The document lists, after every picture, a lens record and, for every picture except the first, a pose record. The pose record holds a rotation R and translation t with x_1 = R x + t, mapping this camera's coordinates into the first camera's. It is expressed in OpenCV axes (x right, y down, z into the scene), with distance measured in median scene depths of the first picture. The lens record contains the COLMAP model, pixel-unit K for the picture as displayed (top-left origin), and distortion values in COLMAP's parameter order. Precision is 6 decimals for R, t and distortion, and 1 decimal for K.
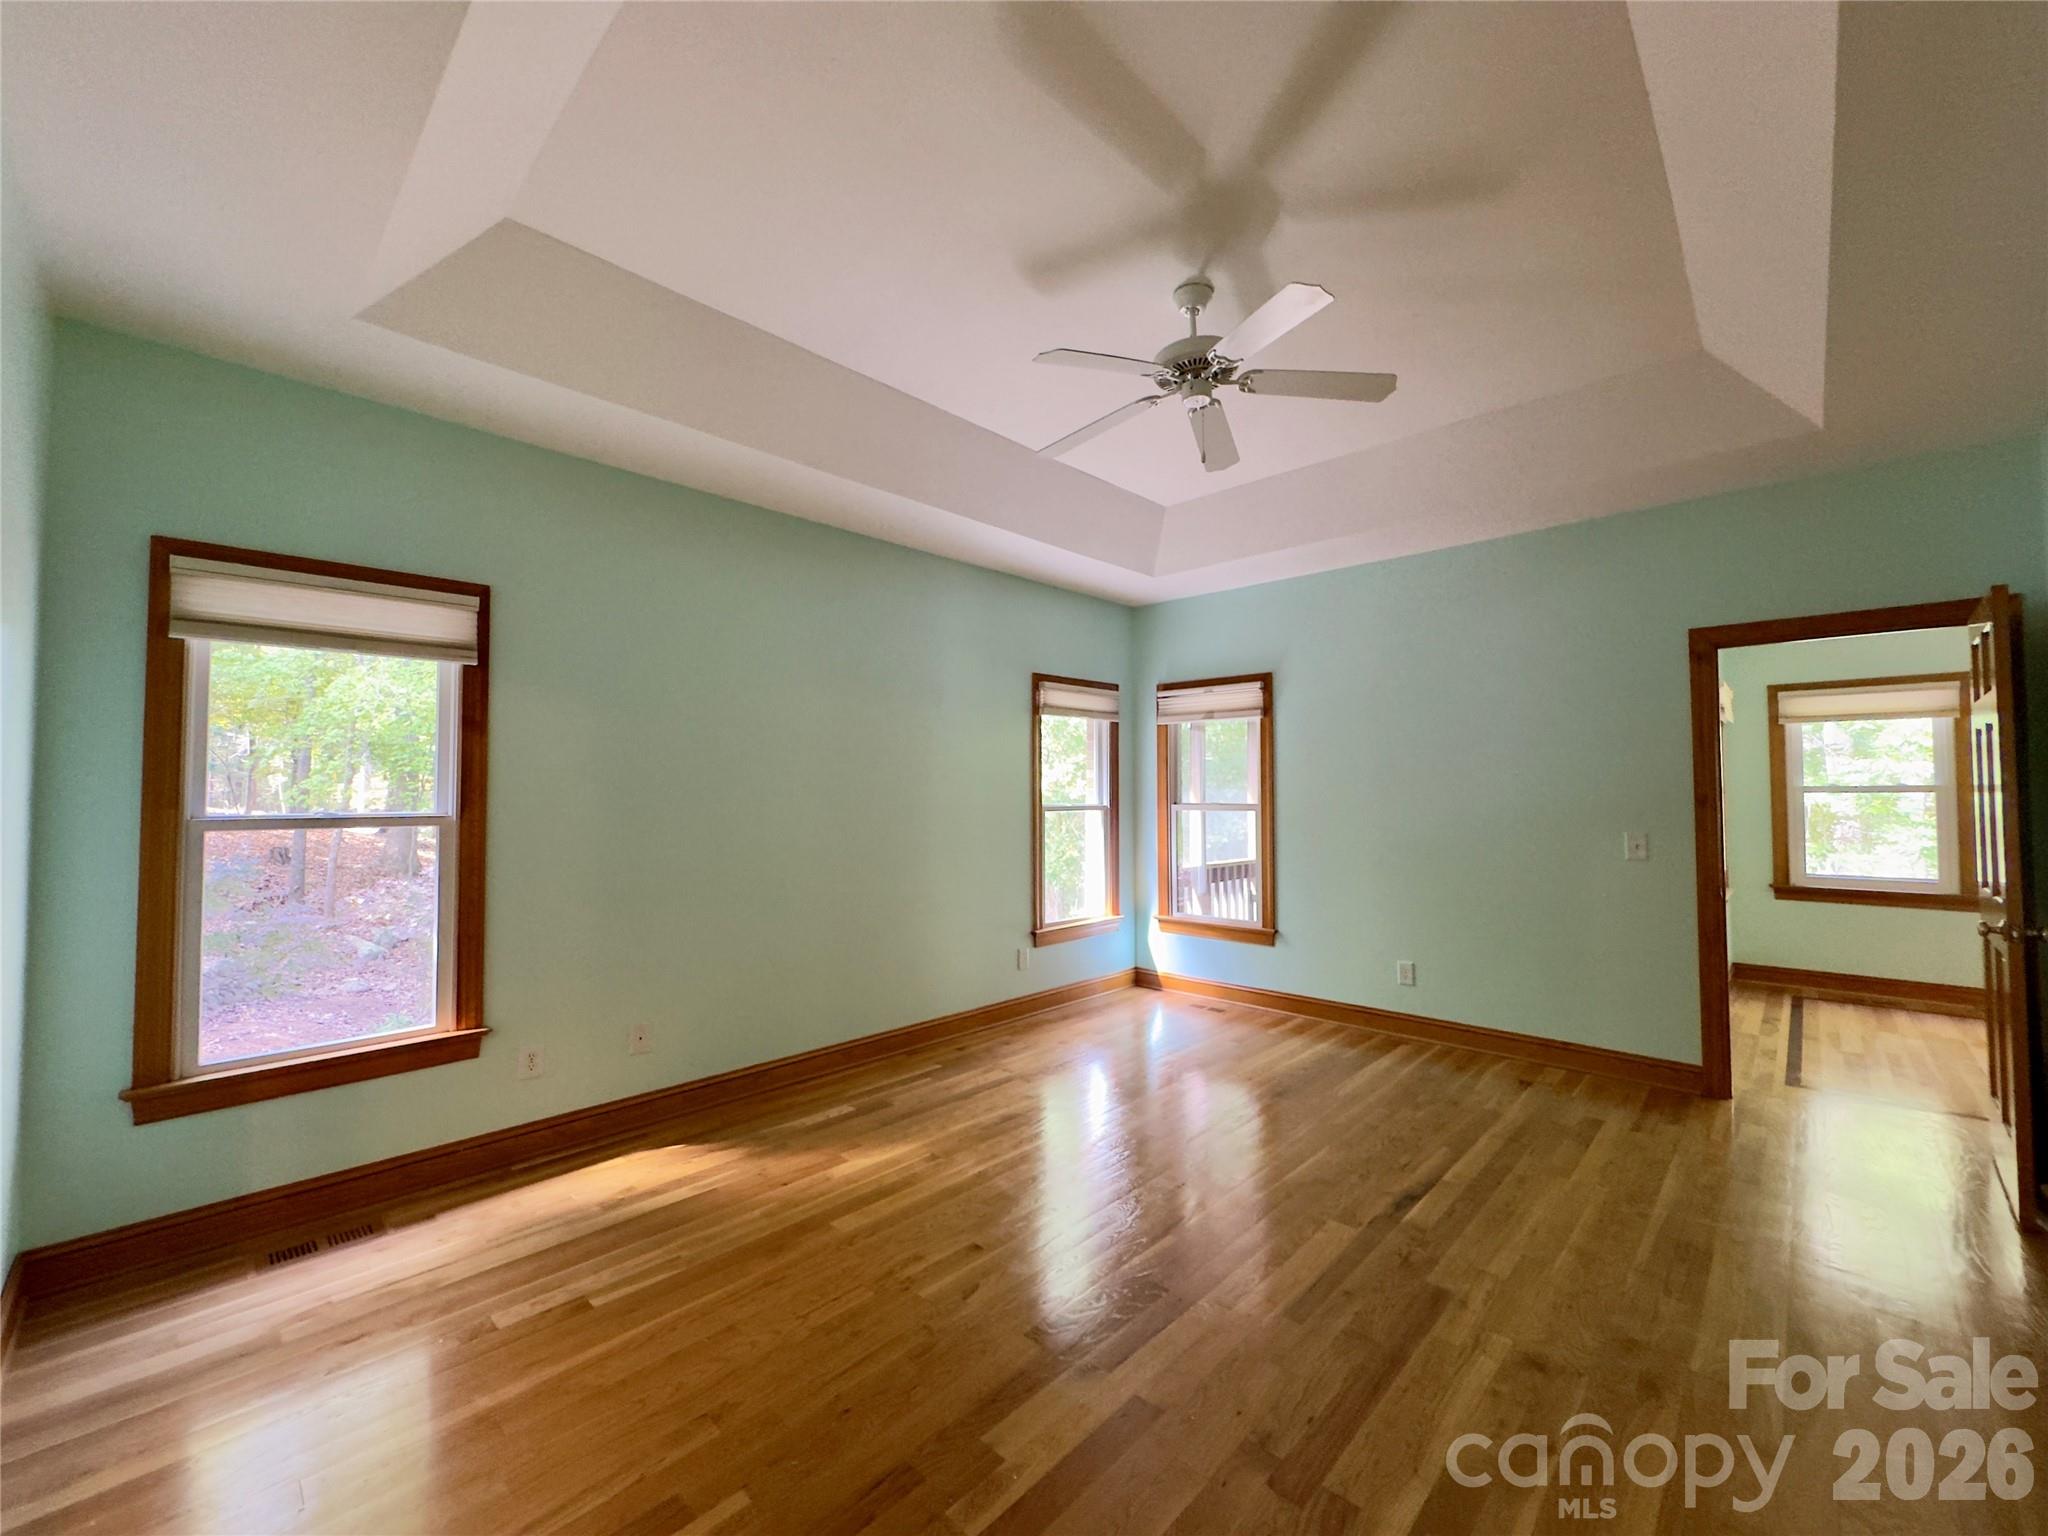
lens RADIAL K [[817.4, 0, 1024.0], [0, 817.4, 768.0], [0, 0, 1]] dist [-0.002286, -0.000140]
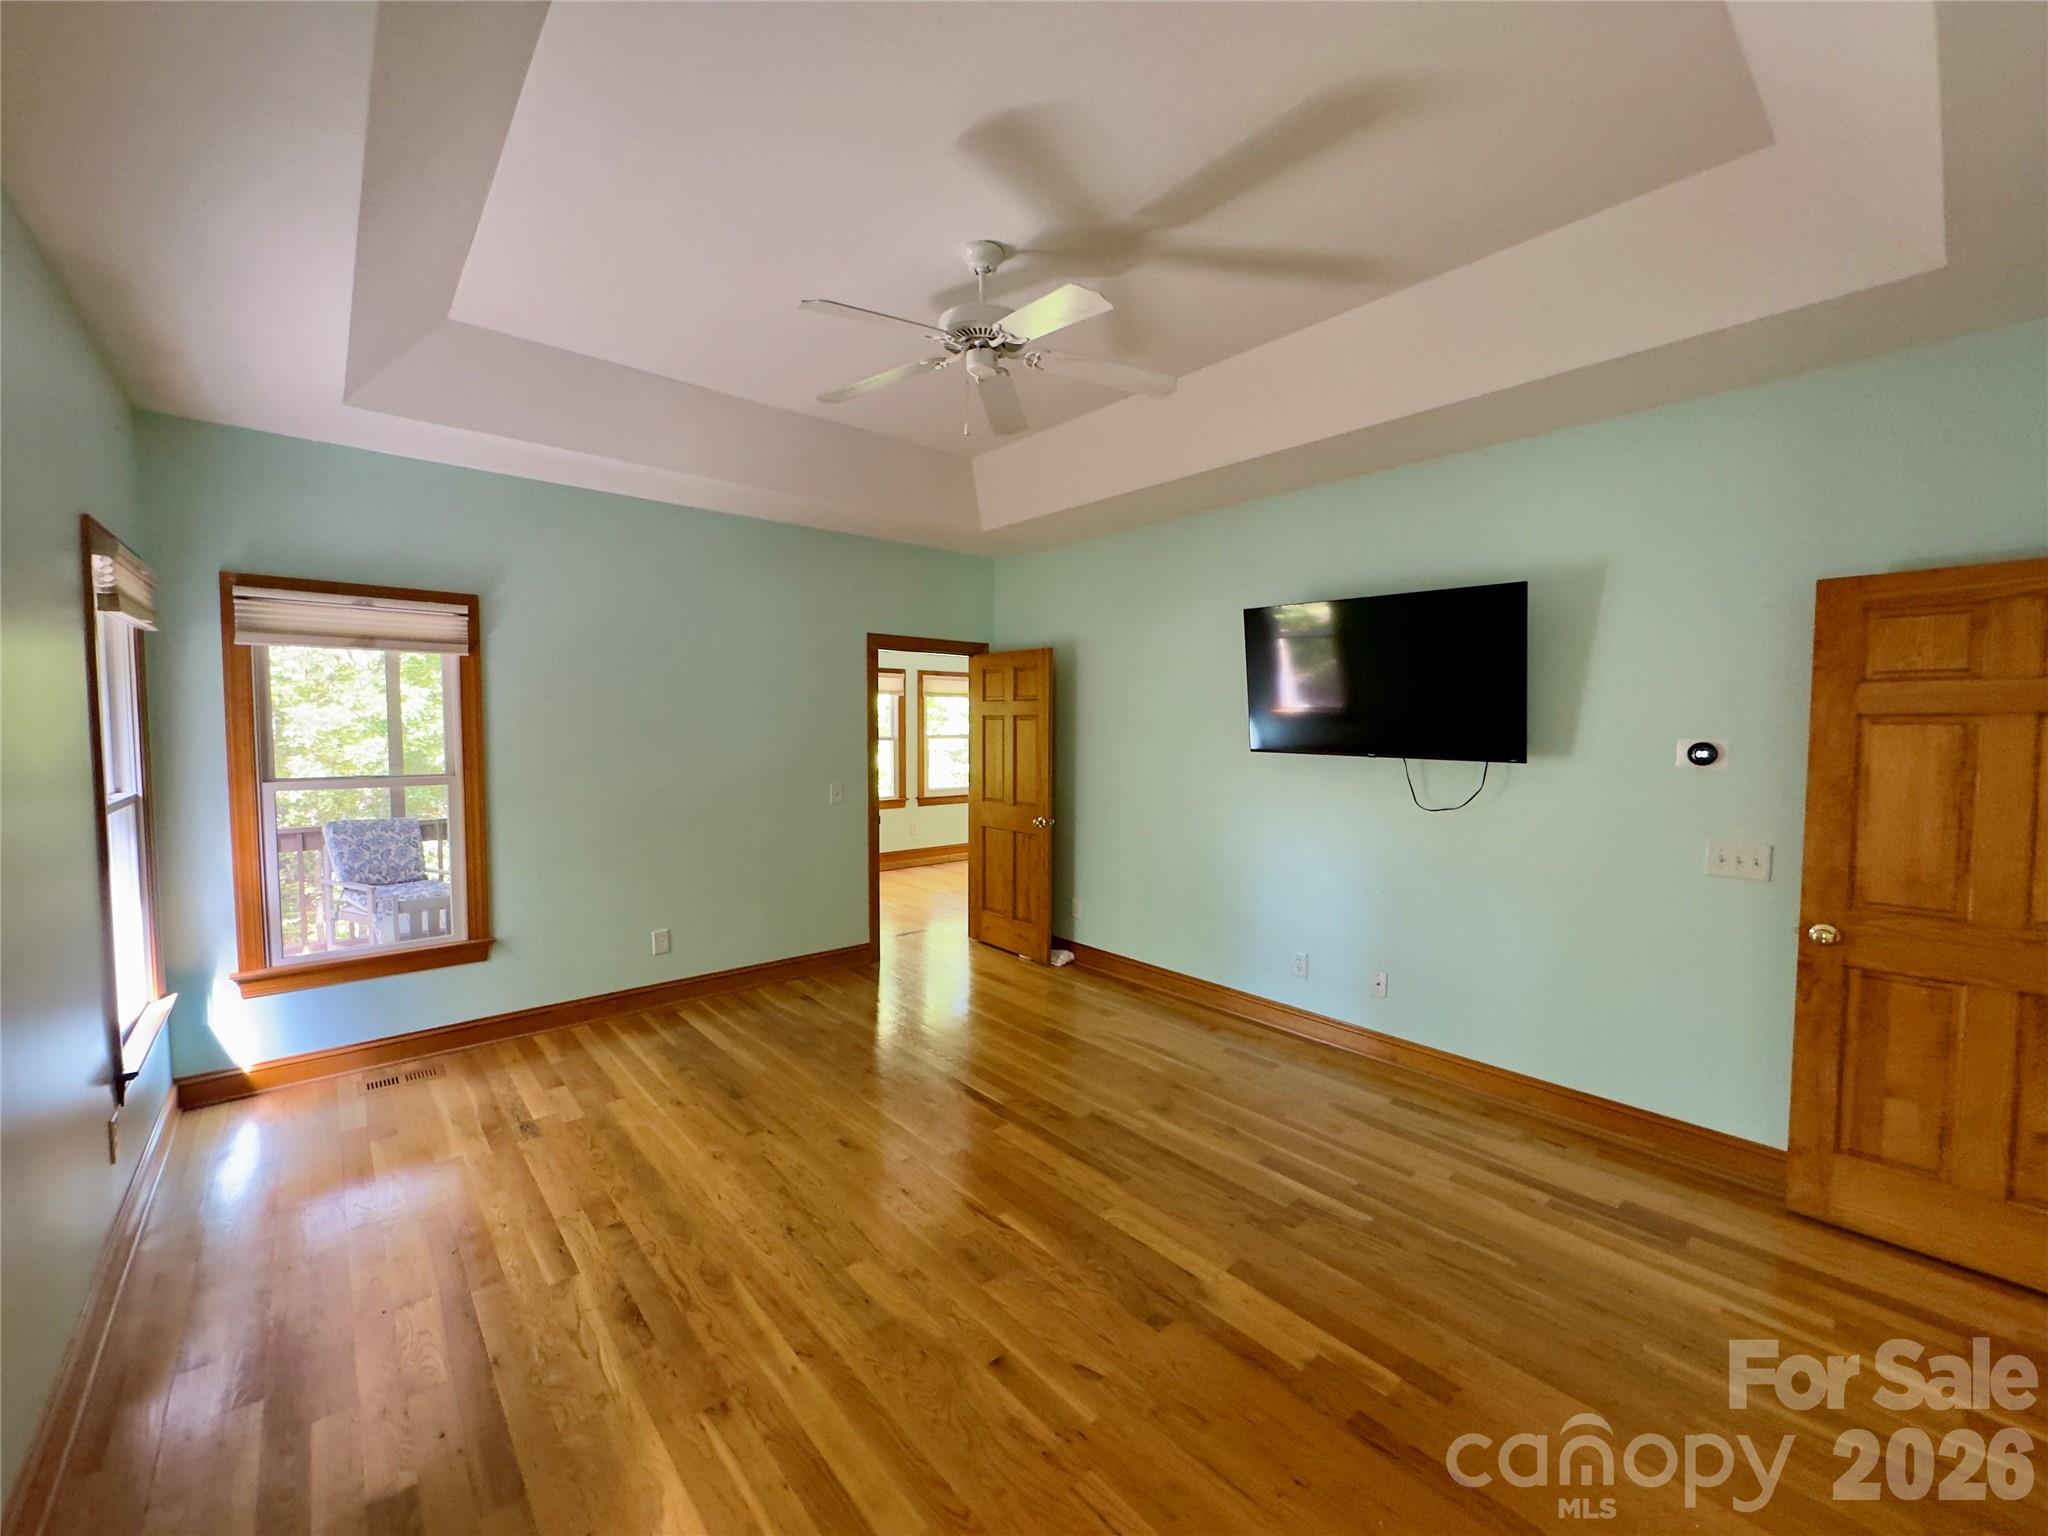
lens RADIAL K [[817.4, 0, 1024.0], [0, 817.4, 768.0], [0, 0, 1]] dist [-0.002286, -0.000140]
pose [[0.092763, -0.054523, 0.994194, -0.480841], [-0.040820, 0.997452, 0.058510, -0.030279], [-0.994851, -0.046011, 0.090301, 0.536736]]
